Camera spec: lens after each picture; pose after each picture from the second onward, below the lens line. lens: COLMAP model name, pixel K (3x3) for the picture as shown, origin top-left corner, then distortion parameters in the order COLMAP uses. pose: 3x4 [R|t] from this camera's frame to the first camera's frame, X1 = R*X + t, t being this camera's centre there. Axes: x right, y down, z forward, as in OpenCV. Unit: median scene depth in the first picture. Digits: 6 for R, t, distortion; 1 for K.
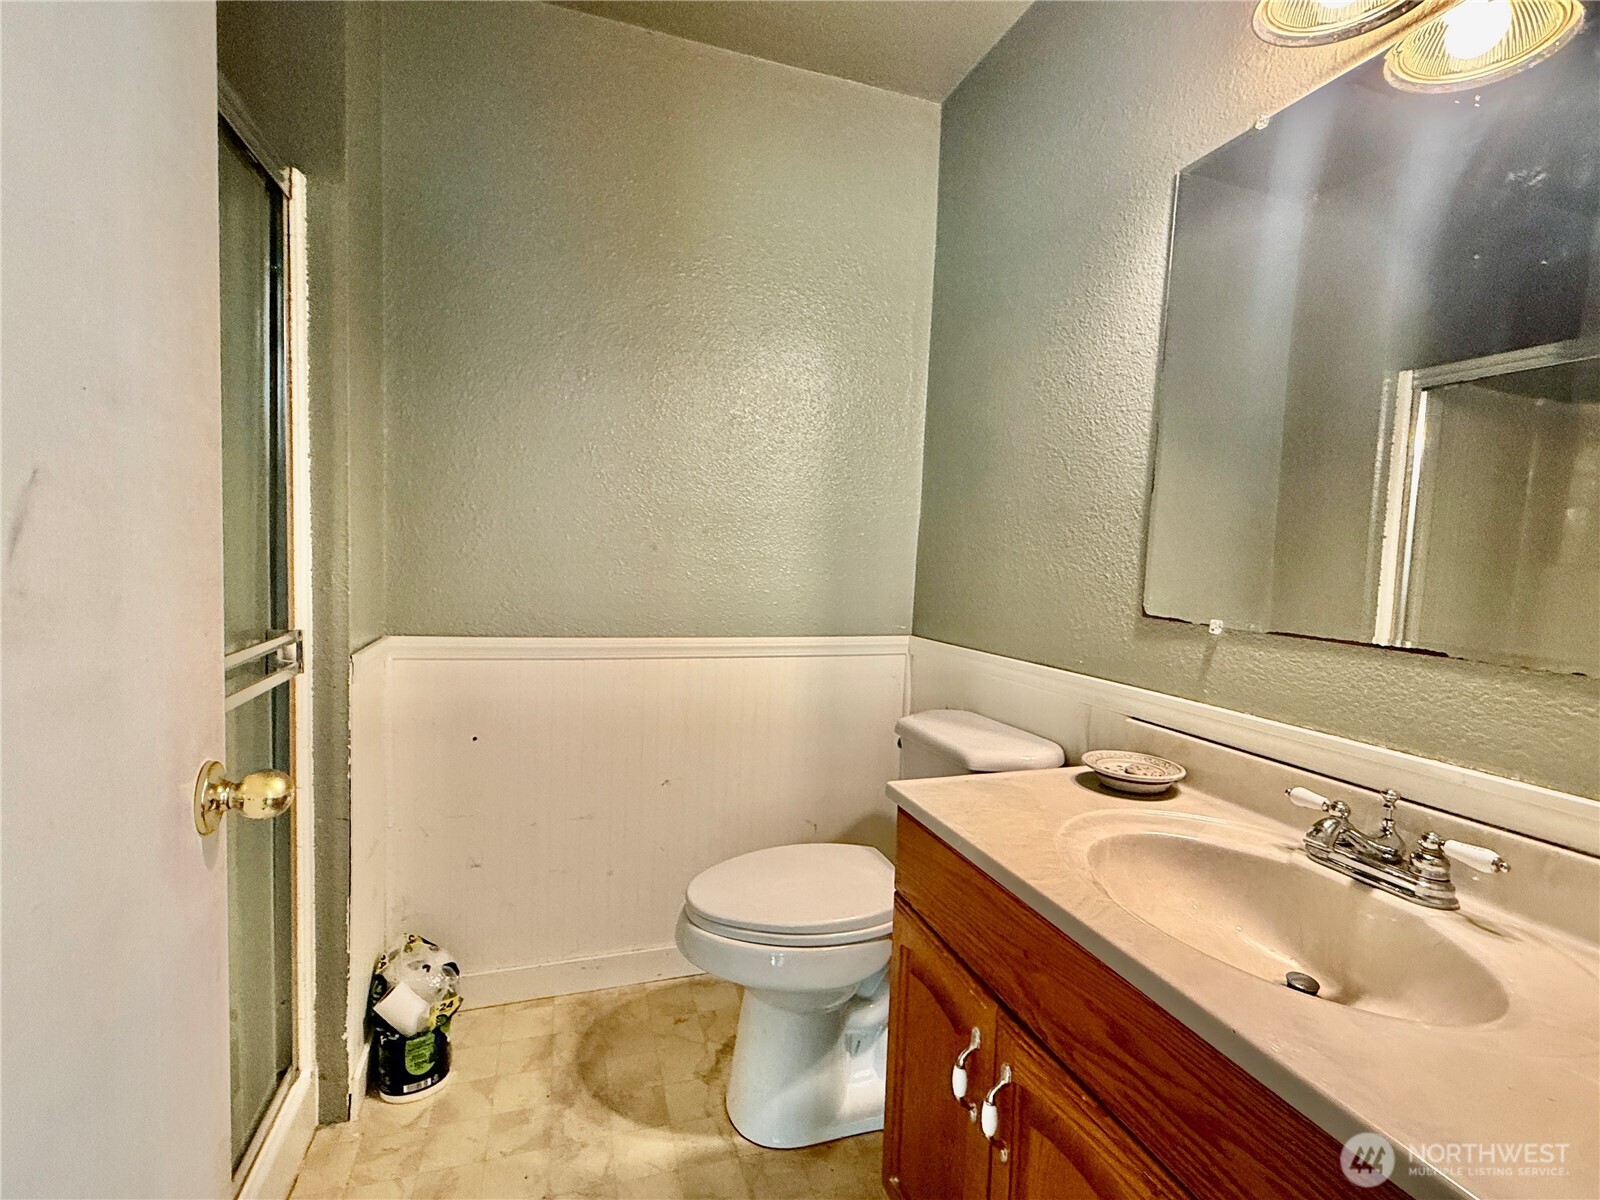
lens RADIAL K [[739.9, 0, 800.4], [0, 739.9, 601.5], [0, 0, 1]] dist [-0.000896, 0.001465]
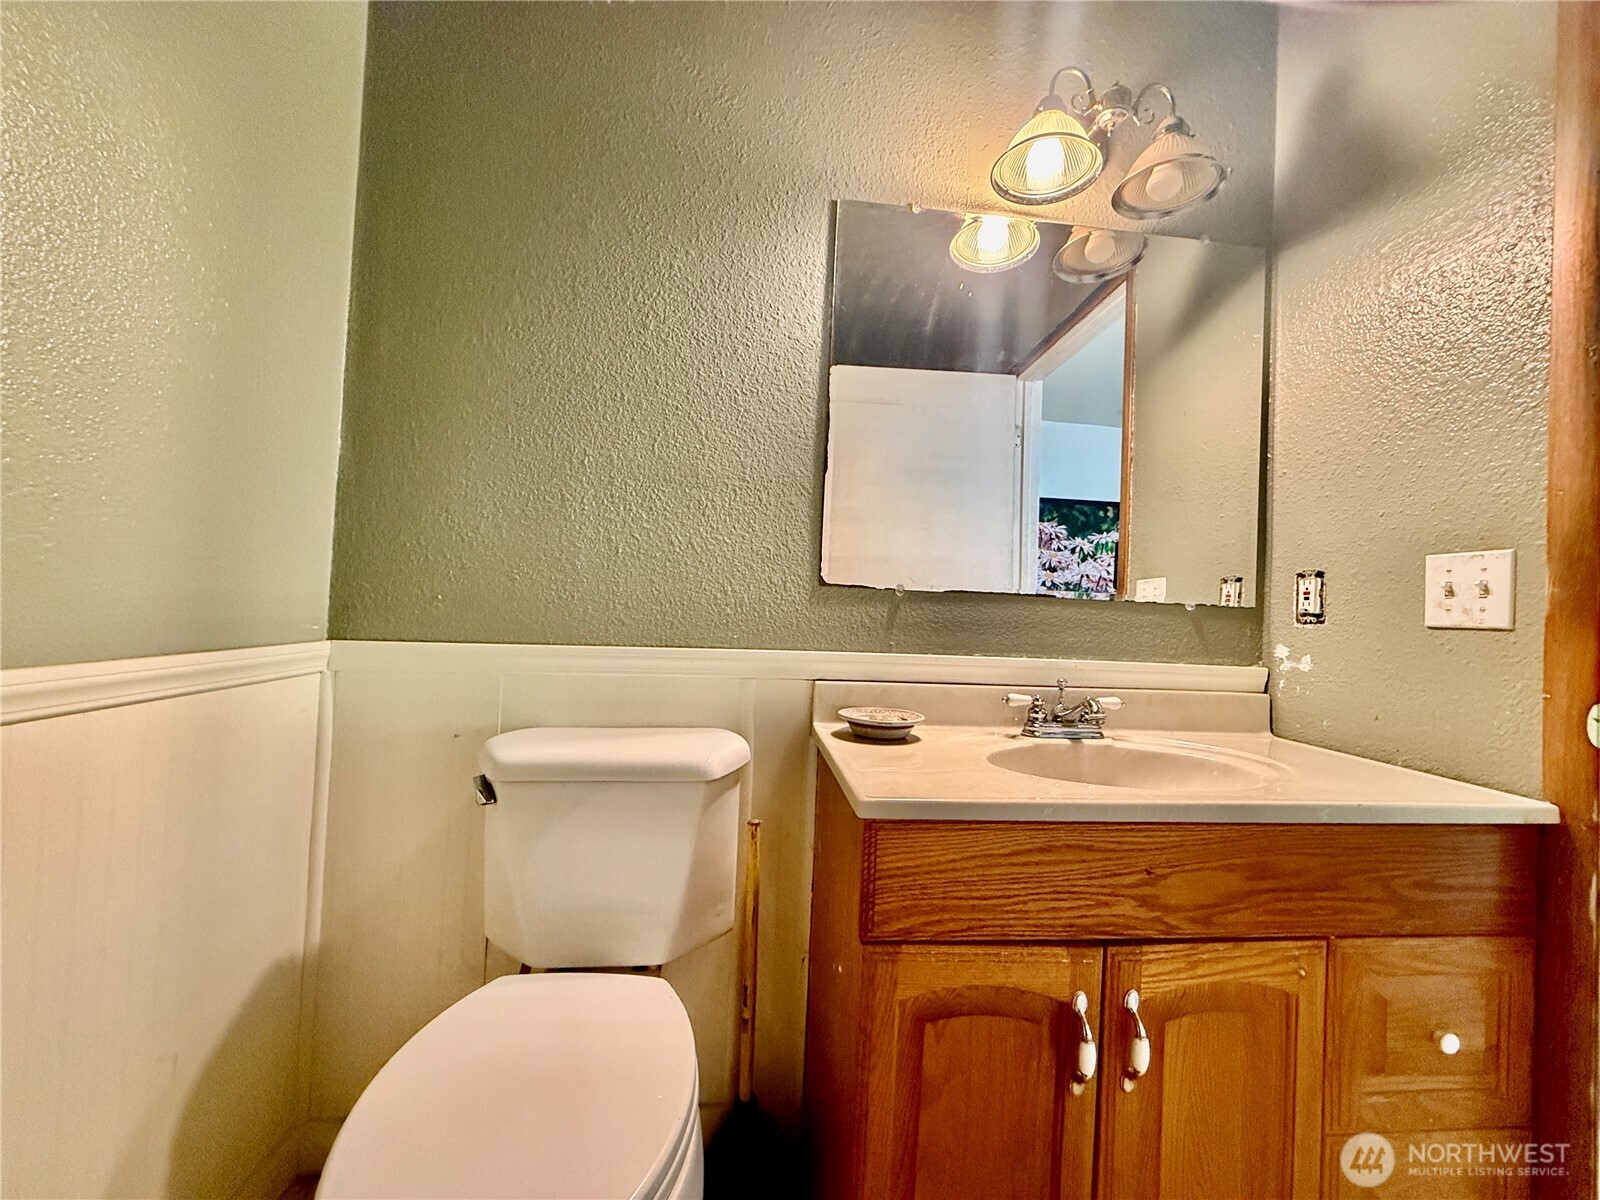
lens RADIAL K [[637.7, 0, 805.3], [0, 637.7, 600.8], [0, 0, 1]] dist [-0.001830, 0.000257]
pose [[0.223747, -0.008398, 0.974611, -0.550595], [0.032889, 0.999458, 0.001062, 0.049755], [-0.974092, 0.031817, 0.223902, 0.983419]]
